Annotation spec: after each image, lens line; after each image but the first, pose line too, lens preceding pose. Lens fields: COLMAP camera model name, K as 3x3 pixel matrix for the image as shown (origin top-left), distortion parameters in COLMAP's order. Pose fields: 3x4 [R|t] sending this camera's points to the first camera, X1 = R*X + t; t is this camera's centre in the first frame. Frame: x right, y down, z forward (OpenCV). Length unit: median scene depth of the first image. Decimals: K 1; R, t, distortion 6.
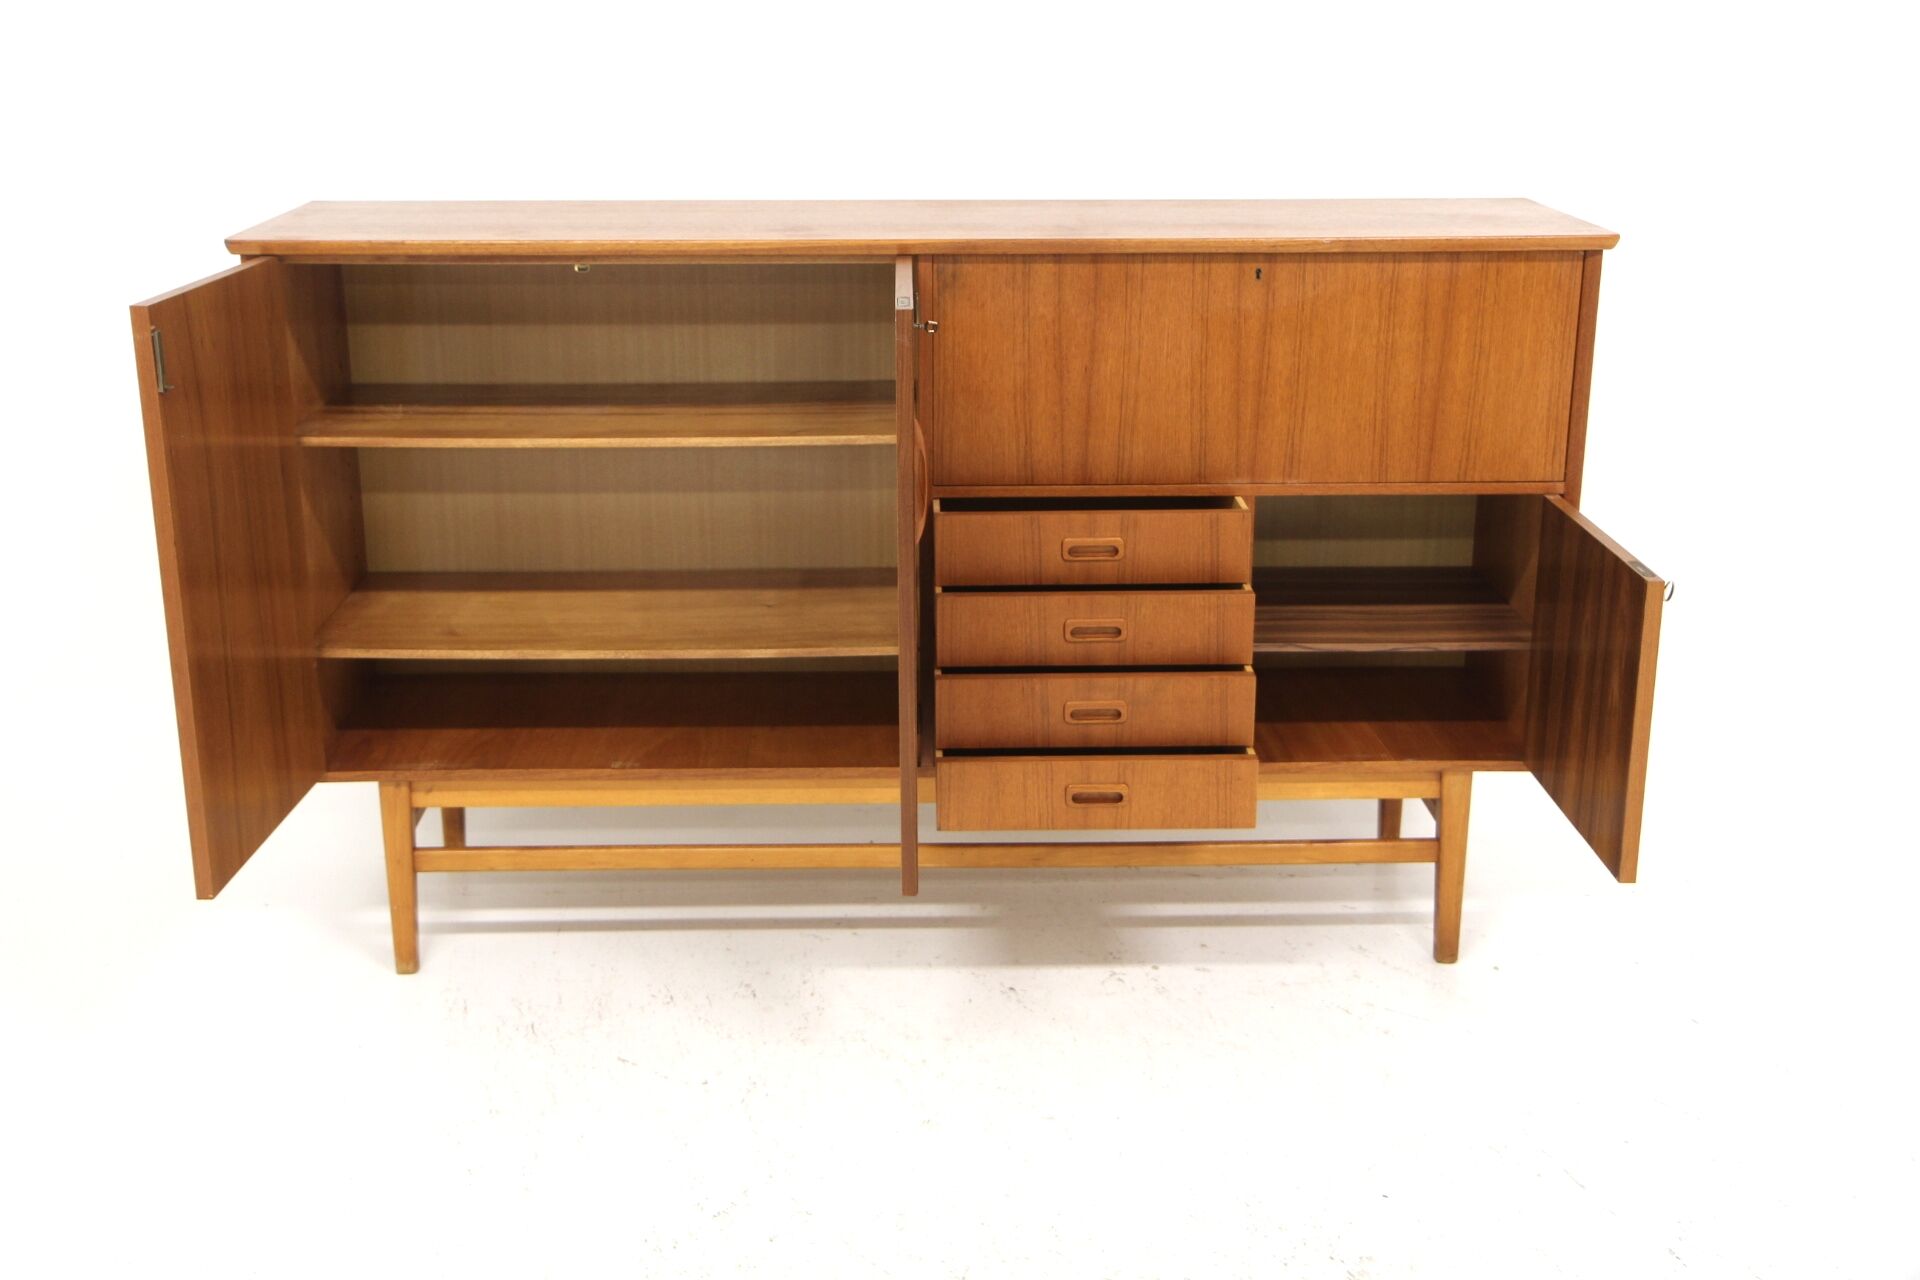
lens RADIAL K [[2154.1, 0, 952.9], [0, 2154.1, 637.4], [0, 0, 1]] dist [0.006400, 0.000000]
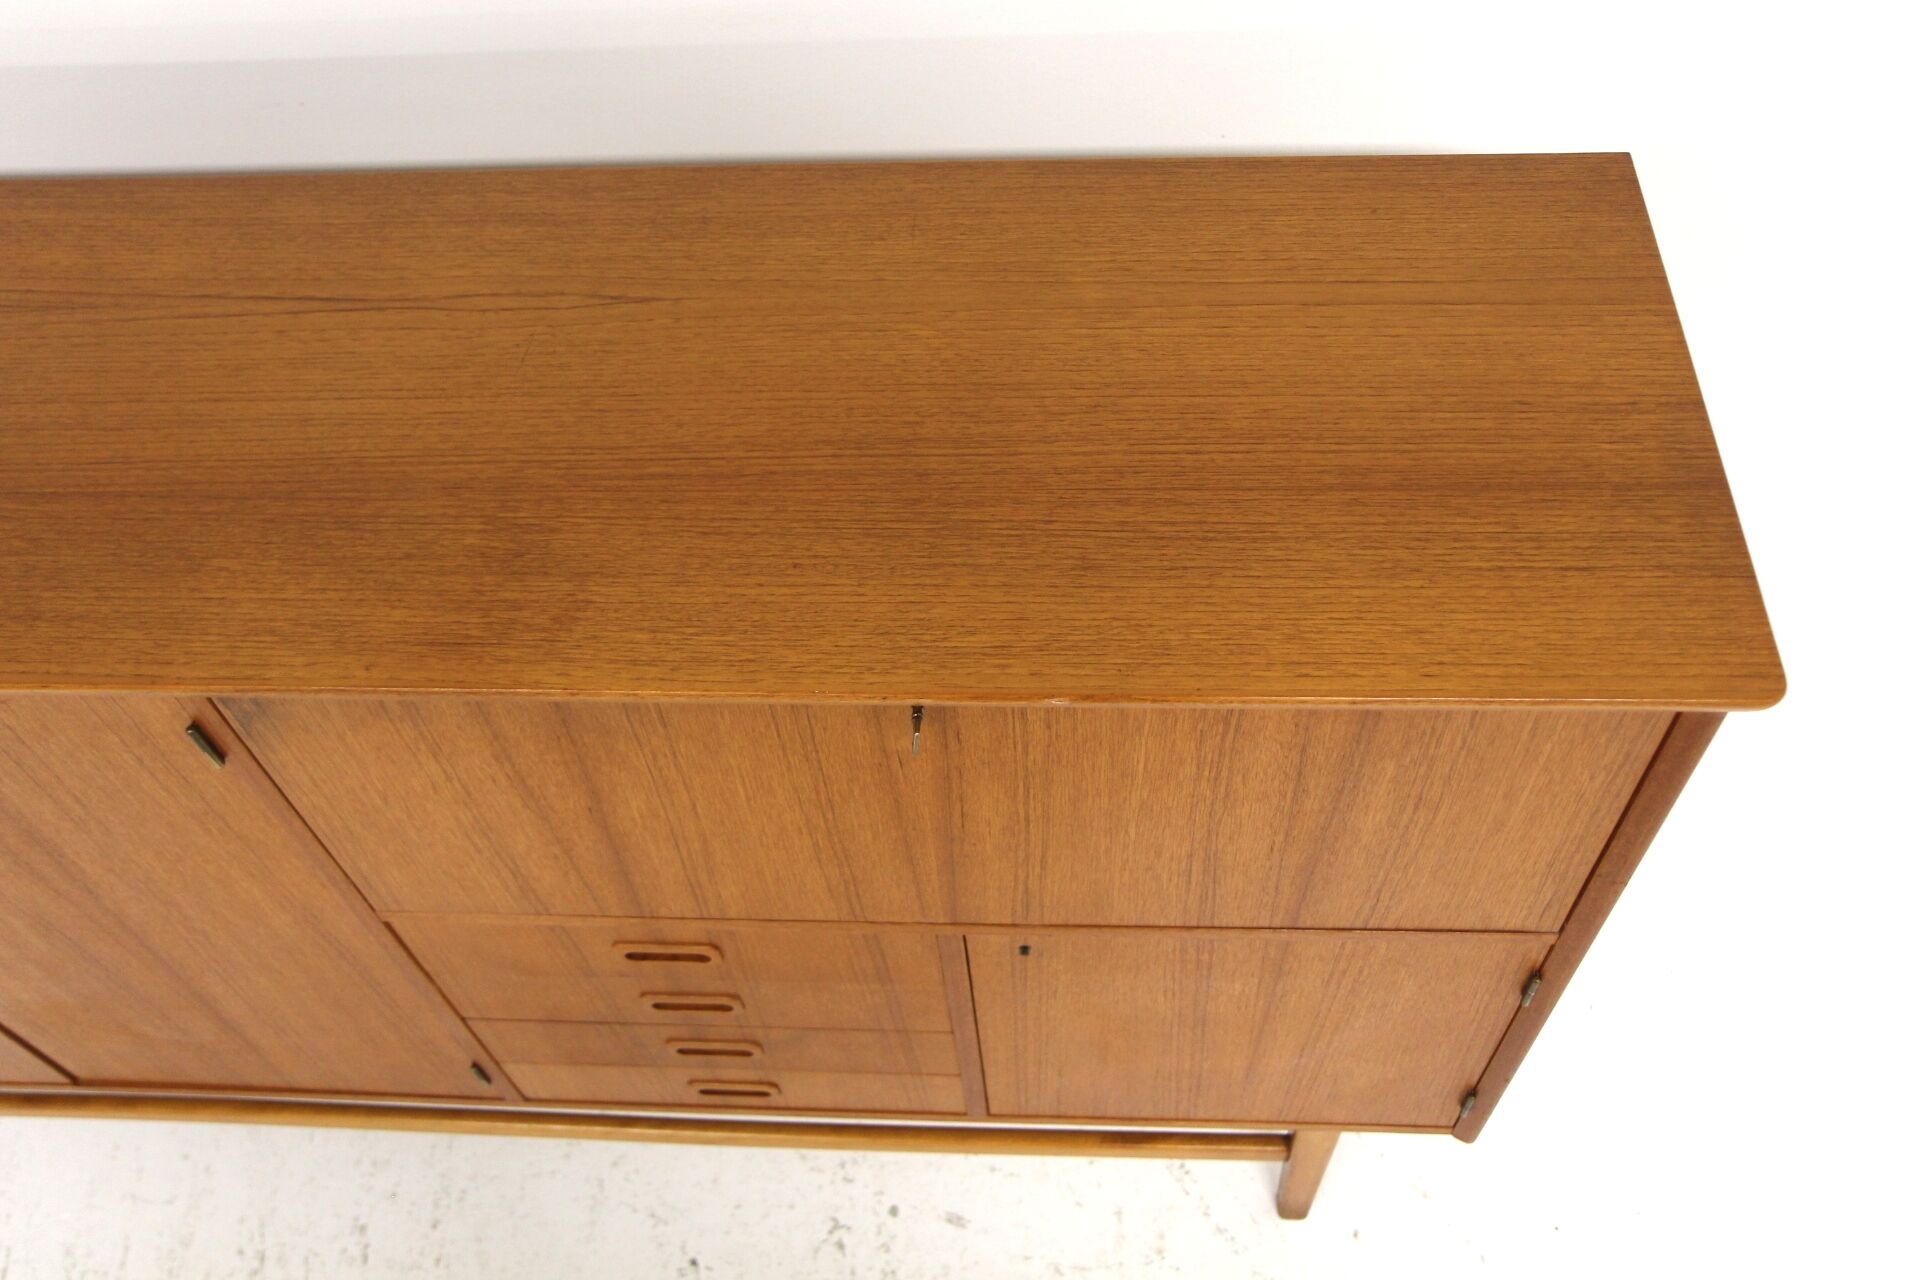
lens RADIAL K [[1639.9, 0, 958.0], [0, 1639.9, 628.4], [0, 0, 1]] dist [-0.084240, 0.094283]
pose [[0.995919, 0.018445, -0.088352, 0.174960], [0.038411, 0.799208, 0.599826, -0.371664], [0.081675, -0.600771, 0.795238, 0.730024]]
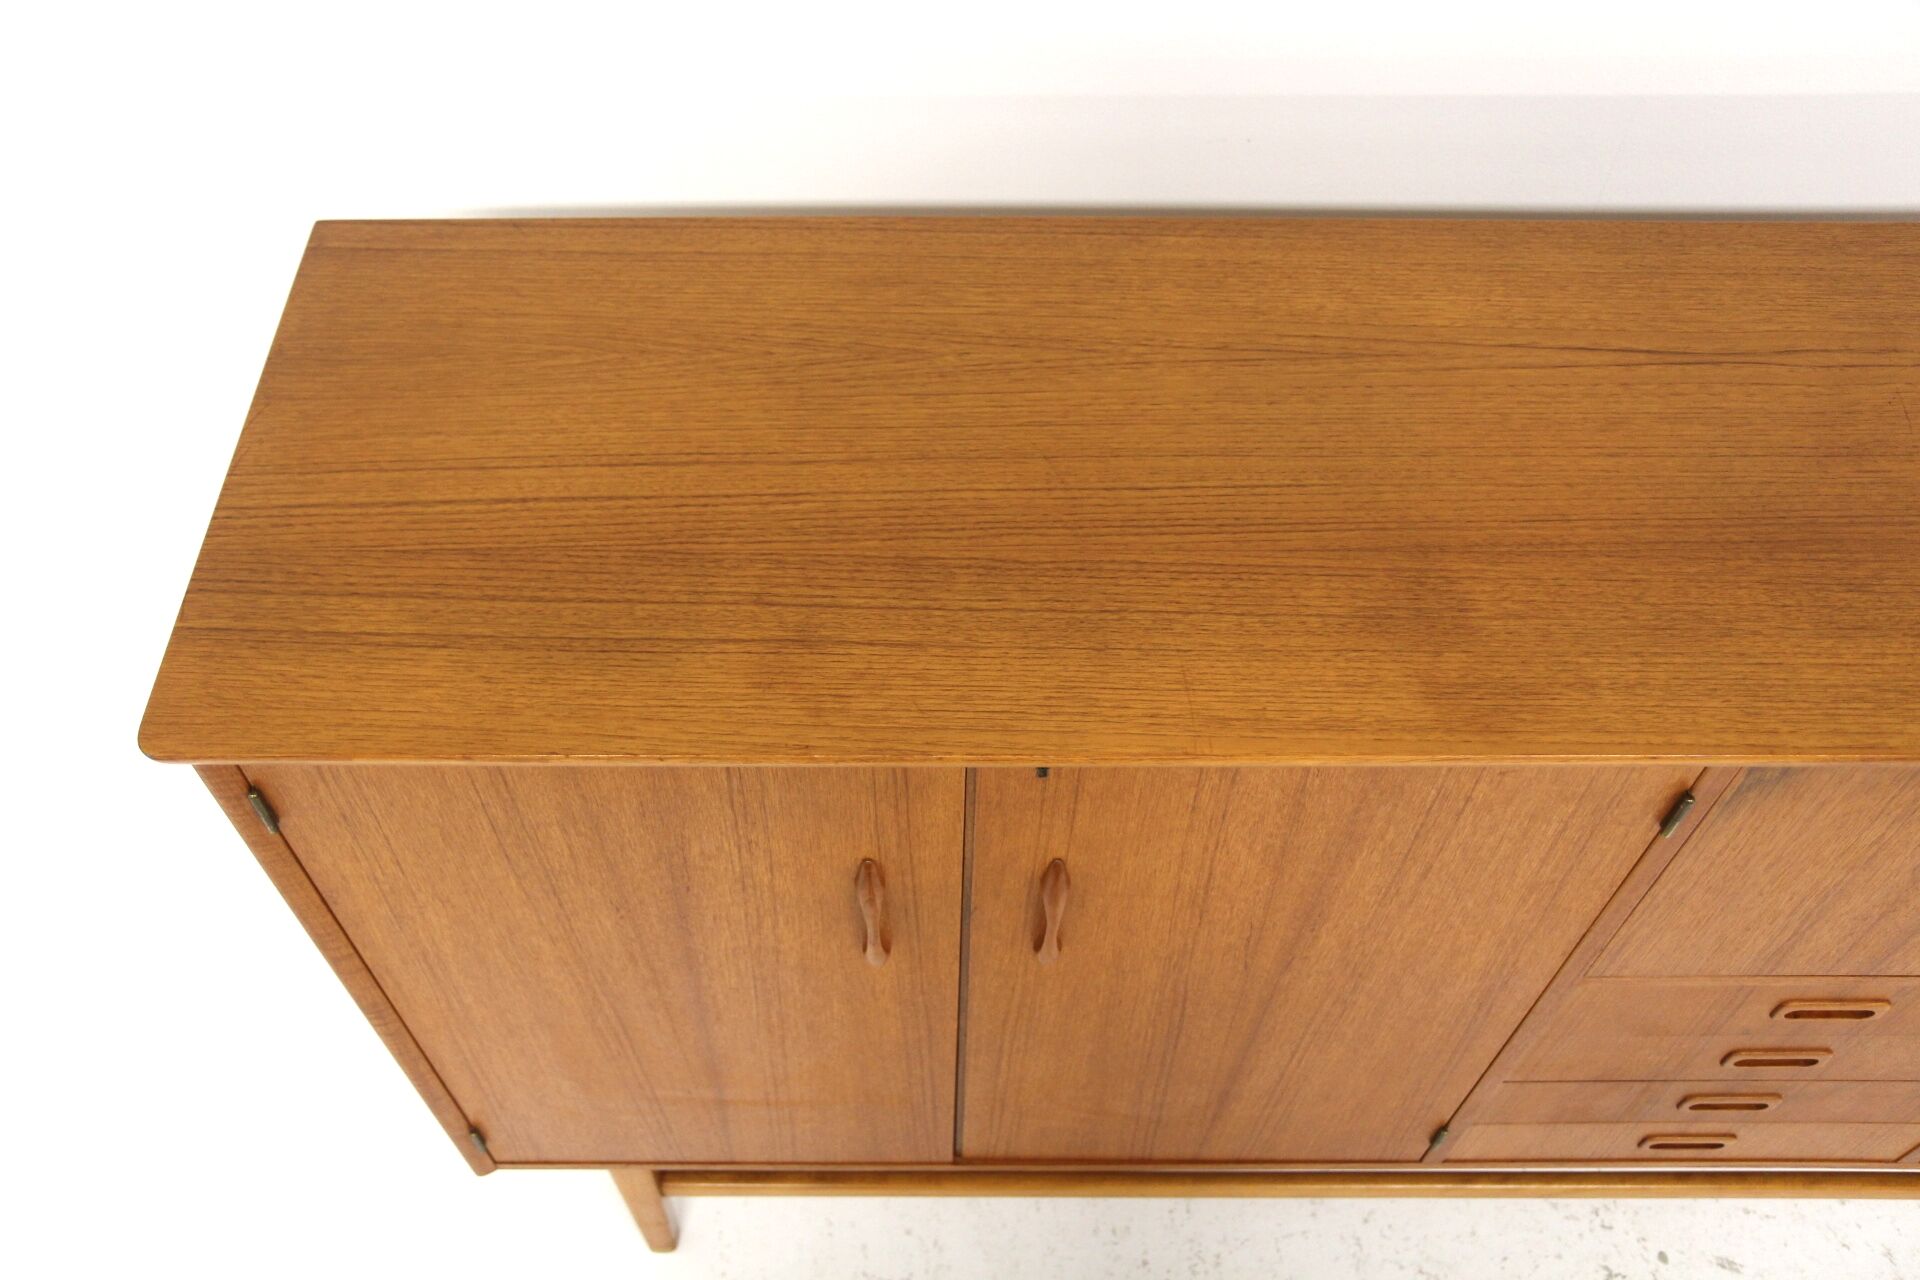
lens RADIAL K [[1639.9, 0, 903.1], [0, 1639.9, 638.8], [0, 0, 1]] dist [-0.084240, 0.094283]
pose [[0.999600, 0.011914, -0.025650, -0.169449], [0.005620, 0.805172, 0.593014, -0.378521], [0.027718, -0.592921, 0.804783, 0.725237]]
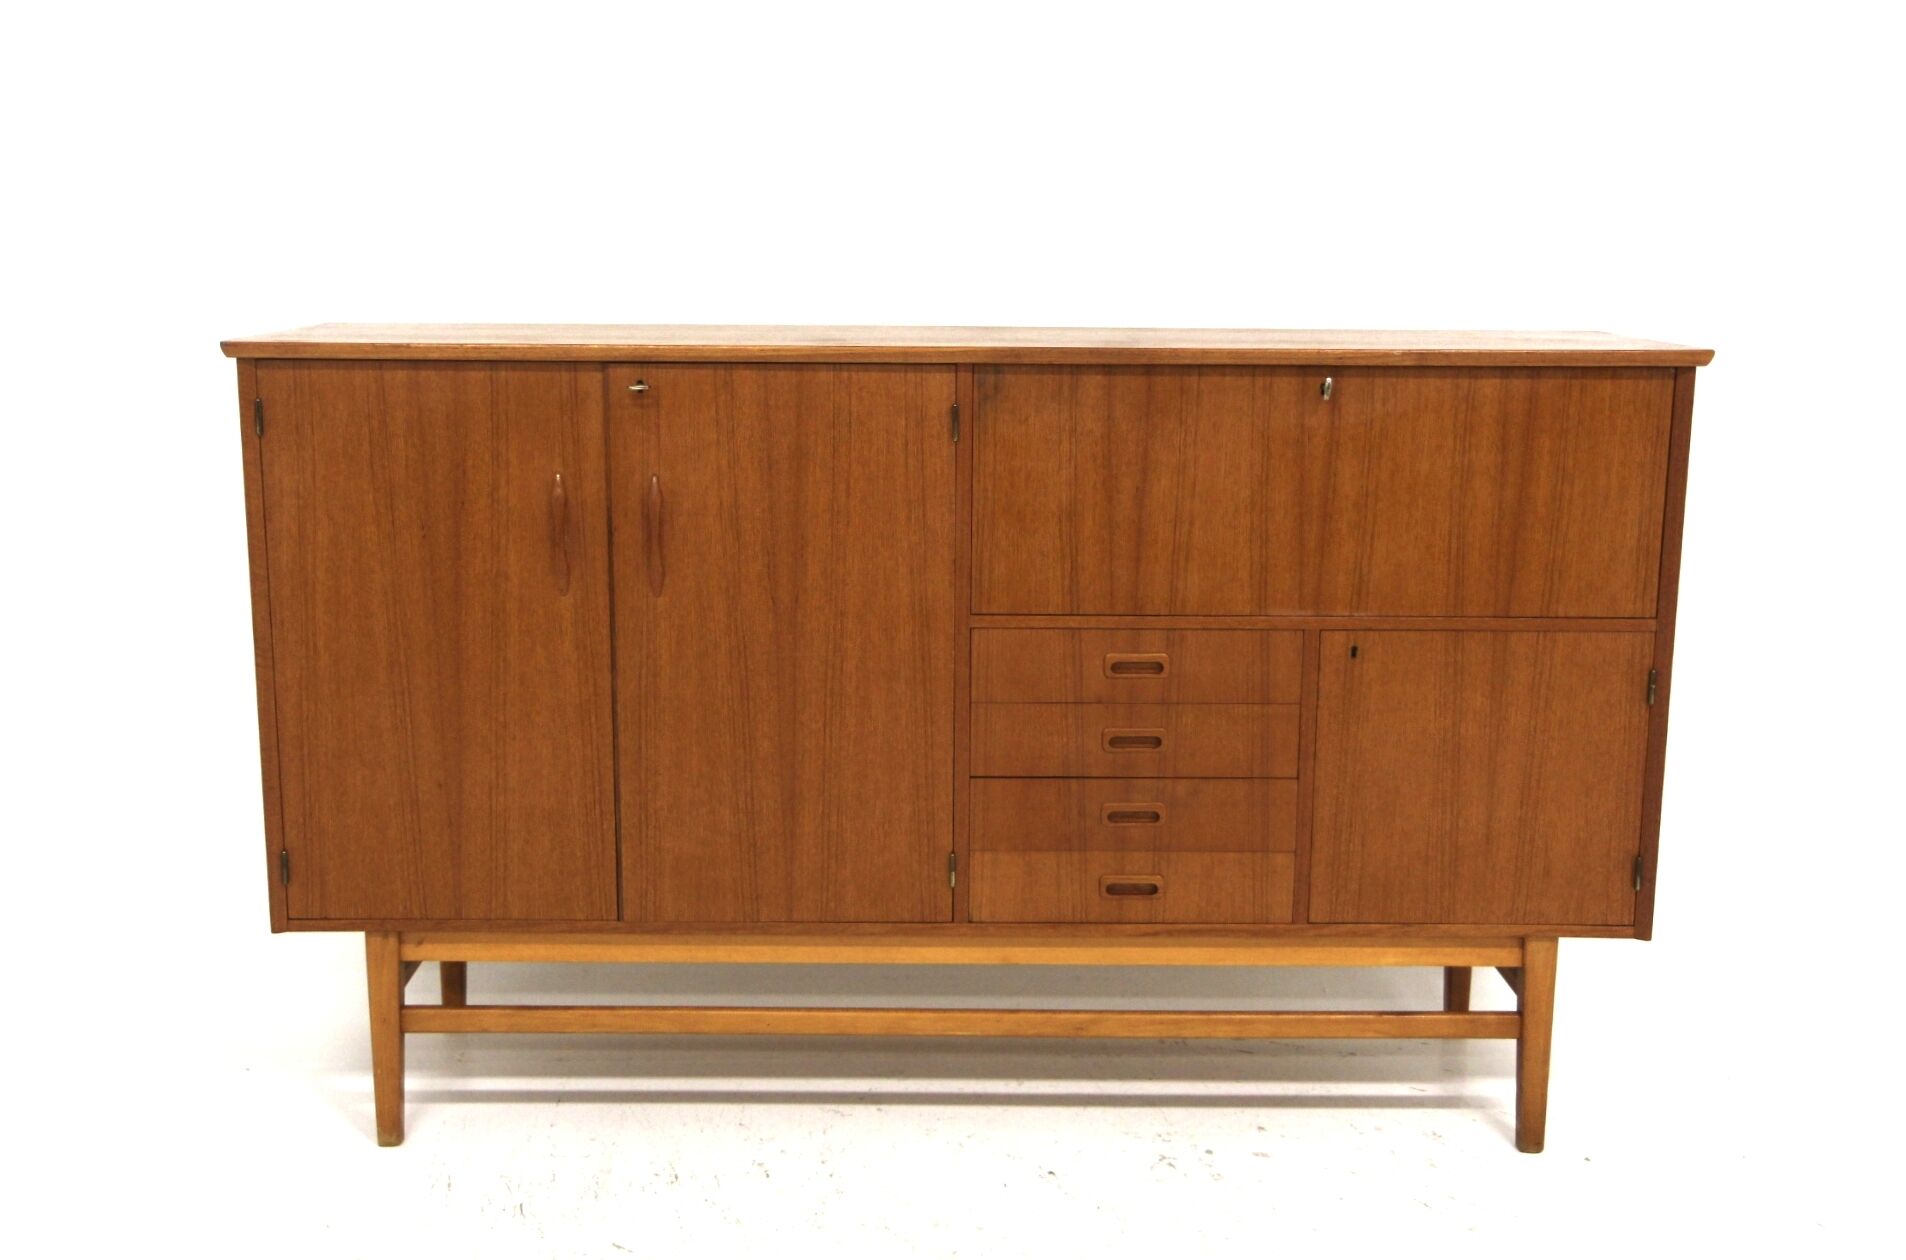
lens RADIAL K [[1954.8, 0, 949.7], [0, 1954.8, 627.4], [0, 0, 1]] dist [-0.003867, 0.000000]
pose [[0.999764, 0.010954, -0.018771, -0.002417], [-0.012992, 0.993607, -0.112143, 0.029506], [0.017423, 0.112361, 0.993515, 0.167377]]
